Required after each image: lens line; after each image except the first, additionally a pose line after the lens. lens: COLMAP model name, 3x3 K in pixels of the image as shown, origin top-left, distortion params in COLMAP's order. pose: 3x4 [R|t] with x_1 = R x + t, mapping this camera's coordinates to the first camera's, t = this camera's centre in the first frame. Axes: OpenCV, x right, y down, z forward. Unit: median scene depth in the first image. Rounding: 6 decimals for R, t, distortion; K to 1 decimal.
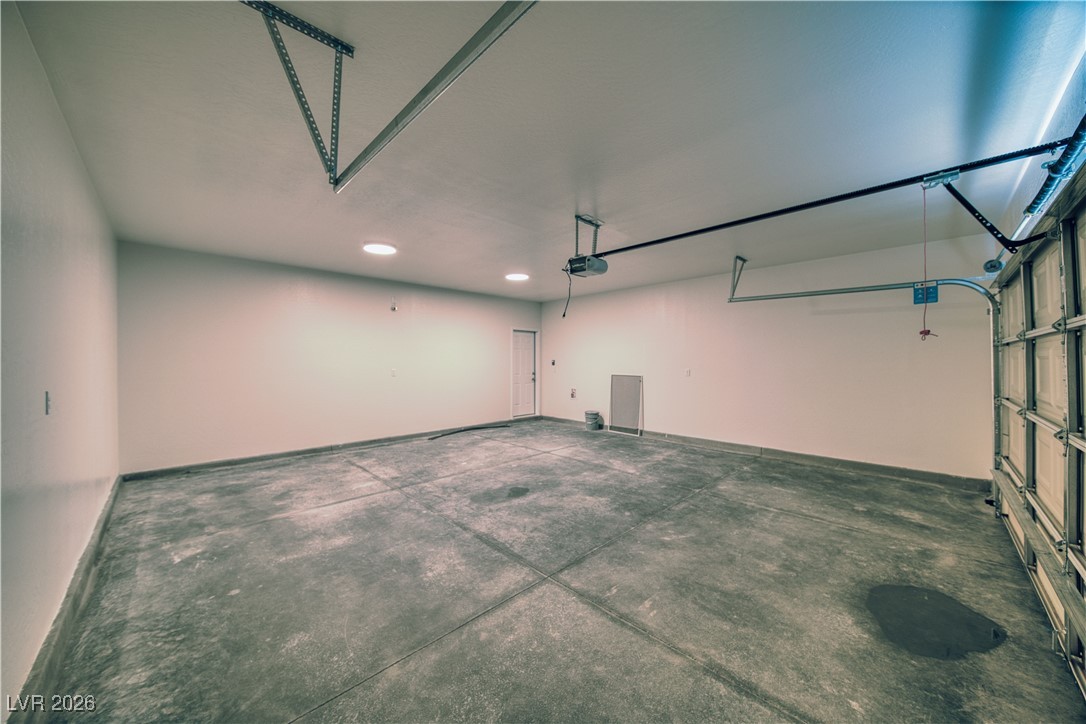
lens RADIAL K [[381.3, 0, 546.6], [0, 381.3, 357.4], [0, 0, 1]] dist [-0.005249, 0.000306]
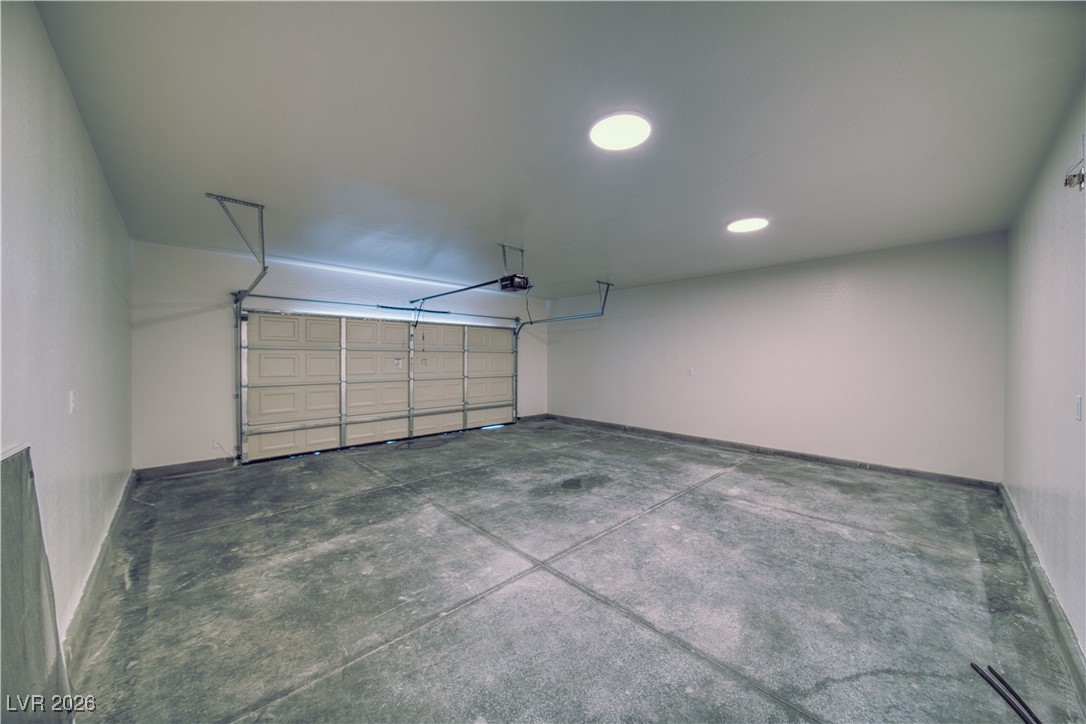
lens RADIAL K [[381.3, 0, 542.5], [0, 381.3, 362.0], [0, 0, 1]] dist [-0.005249, 0.000306]
pose [[-0.999670, -0.002161, 0.025596, -0.019546], [-0.002093, 0.999994, 0.002674, 0.010421], [-0.025602, 0.002619, -0.999669, 2.048201]]
